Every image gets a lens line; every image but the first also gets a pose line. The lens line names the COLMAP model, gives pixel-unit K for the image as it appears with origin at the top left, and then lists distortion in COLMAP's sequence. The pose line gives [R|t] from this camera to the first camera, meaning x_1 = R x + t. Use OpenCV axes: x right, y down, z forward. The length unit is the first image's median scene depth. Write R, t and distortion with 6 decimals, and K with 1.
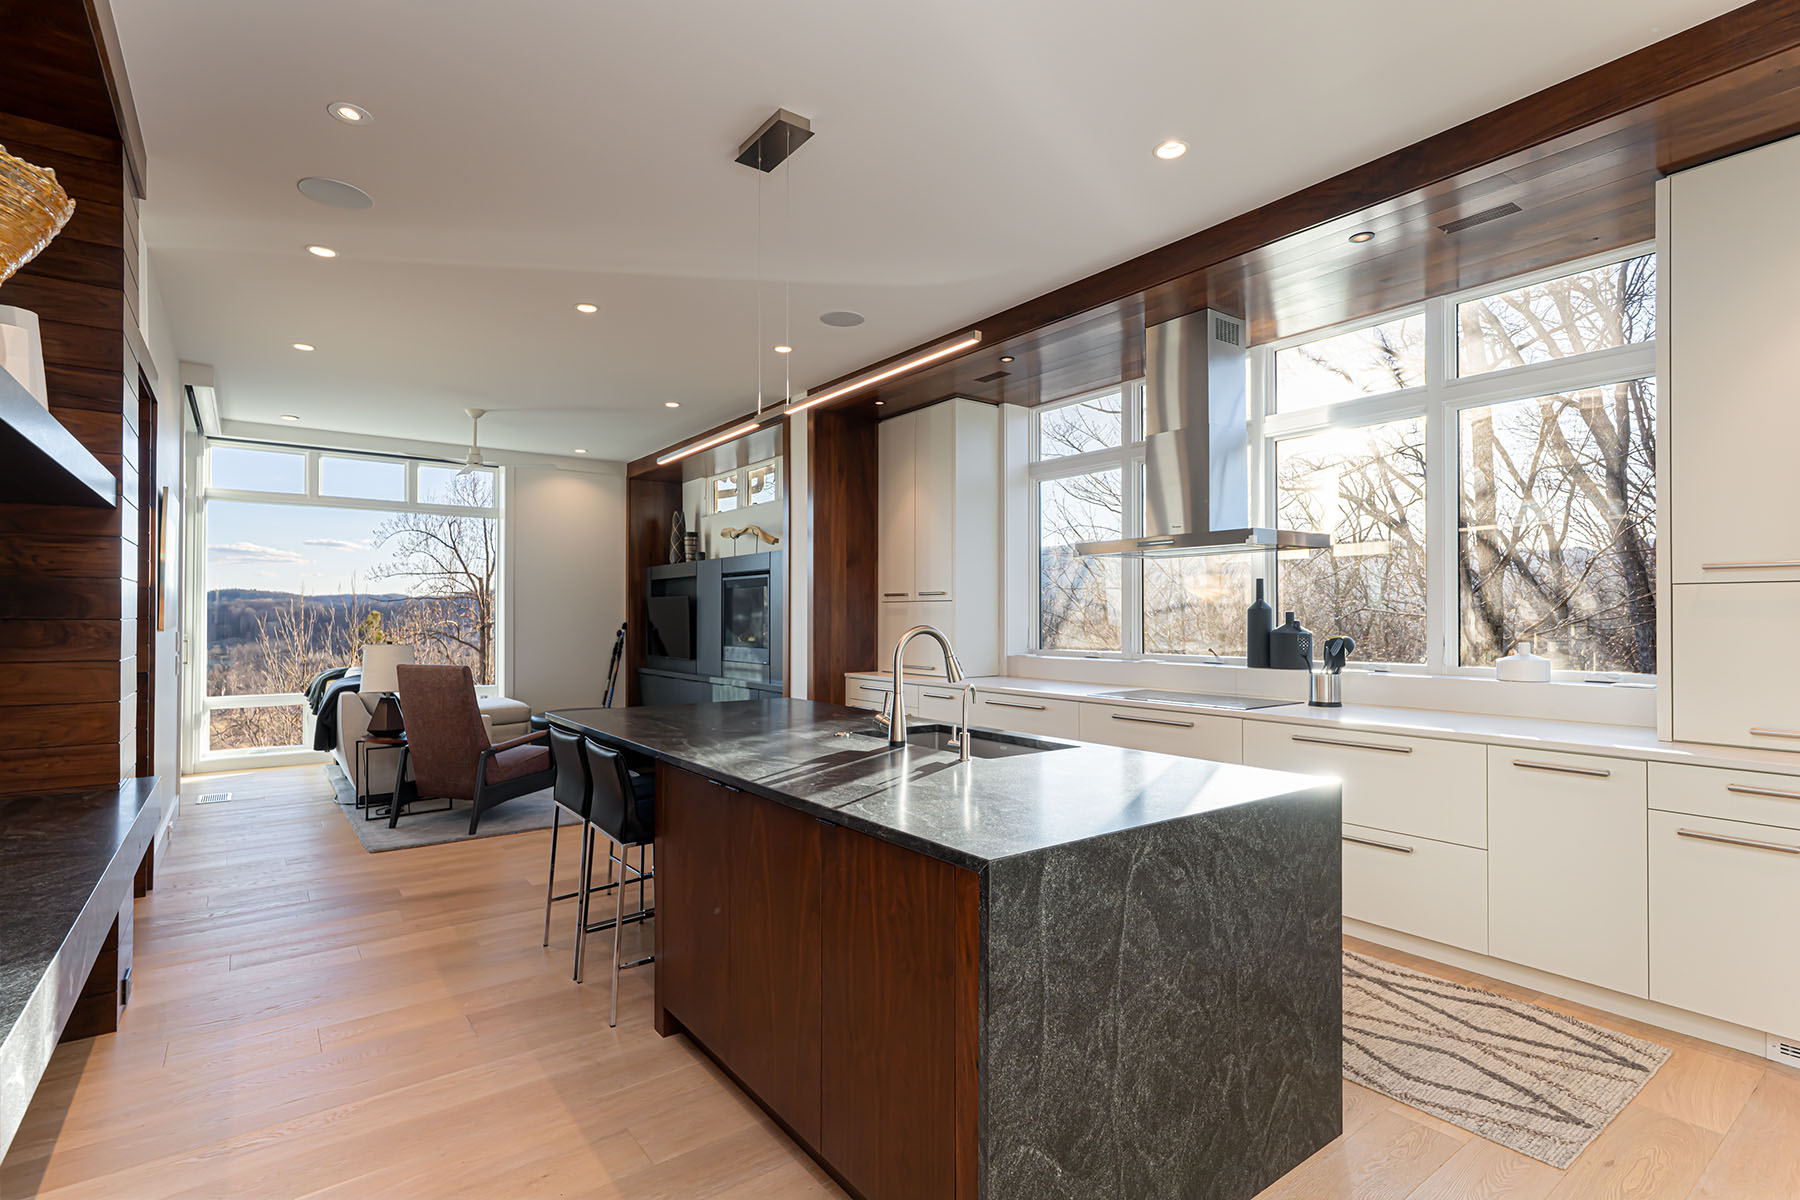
lens RADIAL K [[877.9, 0, 903.5], [0, 877.9, 630.6], [0, 0, 1]] dist [-0.000464, -0.000174]
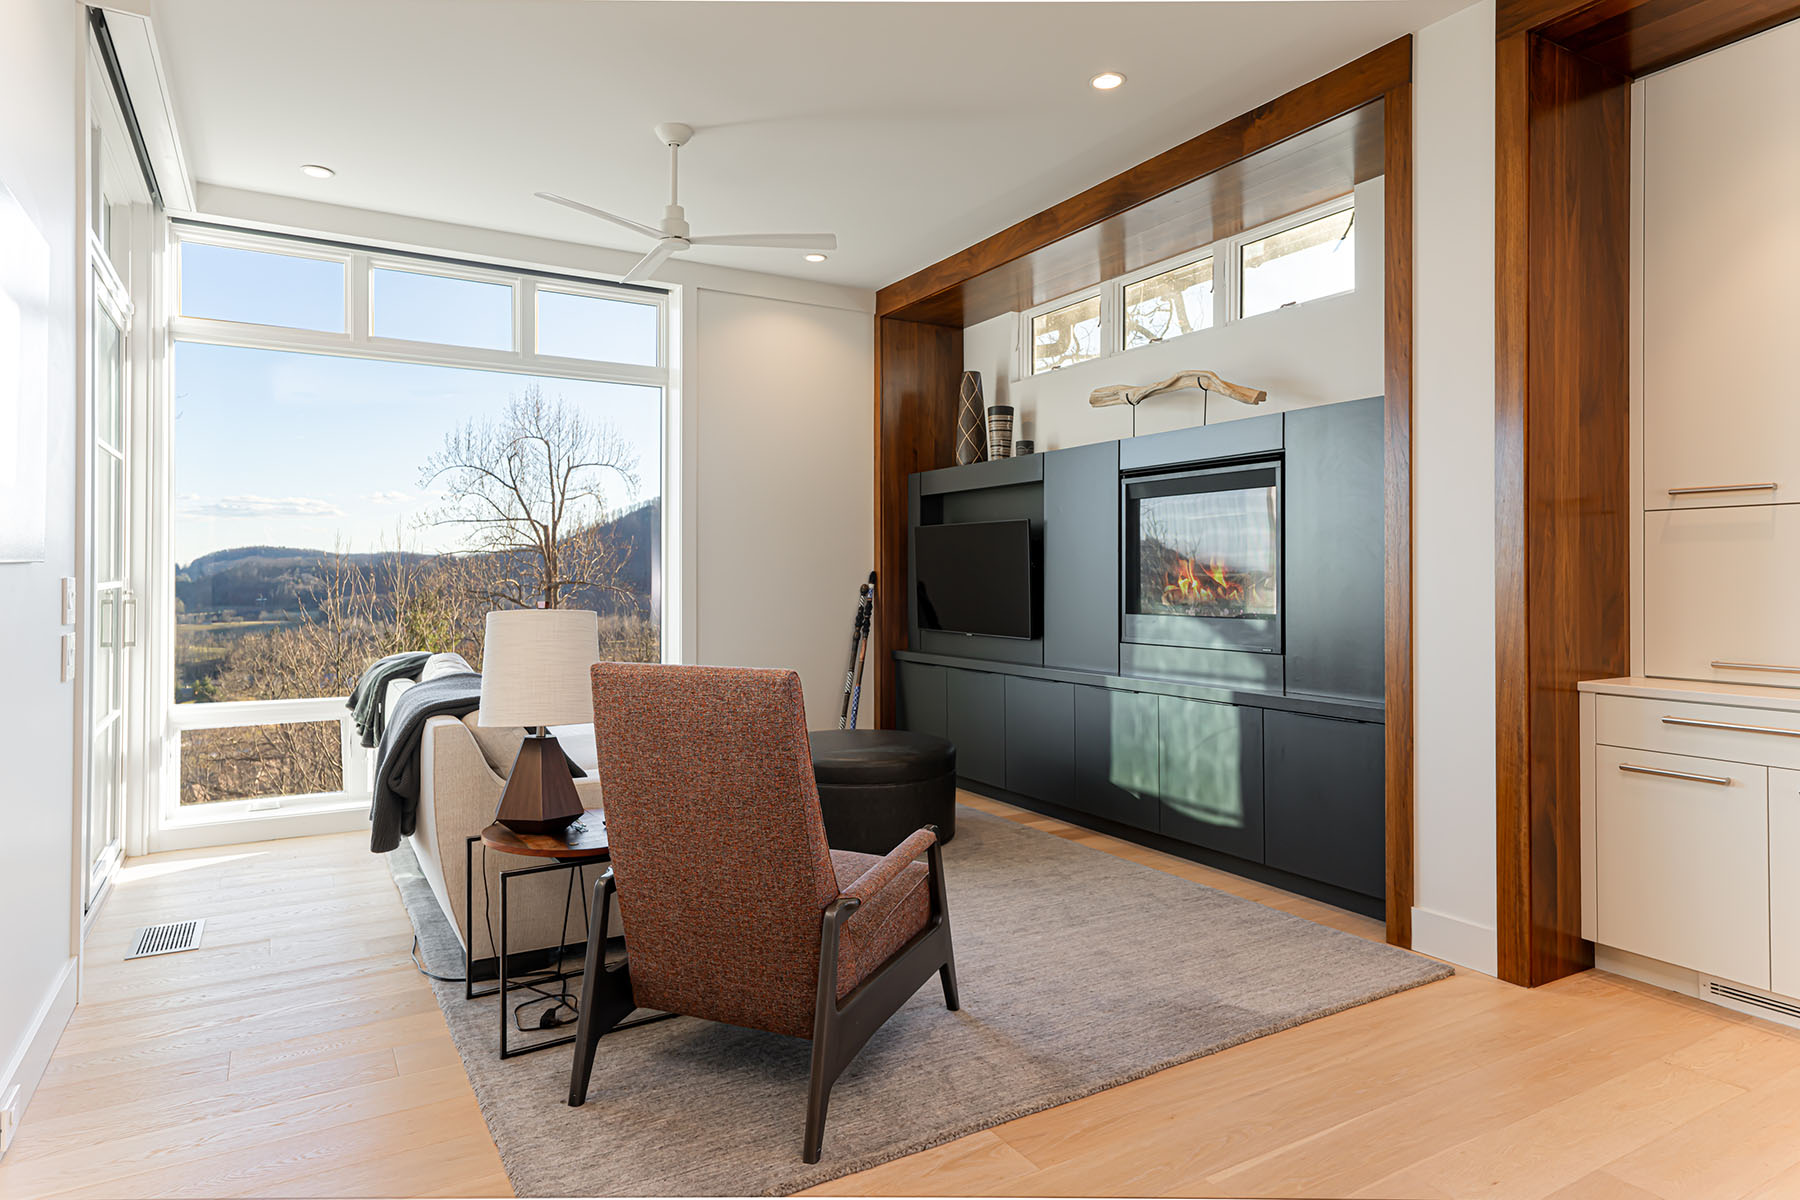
lens RADIAL K [[1053.7, 0, 900.0], [0, 1053.7, 600.0], [0, 0, 1]] dist [0.011935, 0.000460]
pose [[0.994026, 0.001048, -0.109141, -0.250315], [-0.000384, 0.999981, 0.006103, 0.005494], [0.109145, -0.006024, 0.994008, 0.358794]]
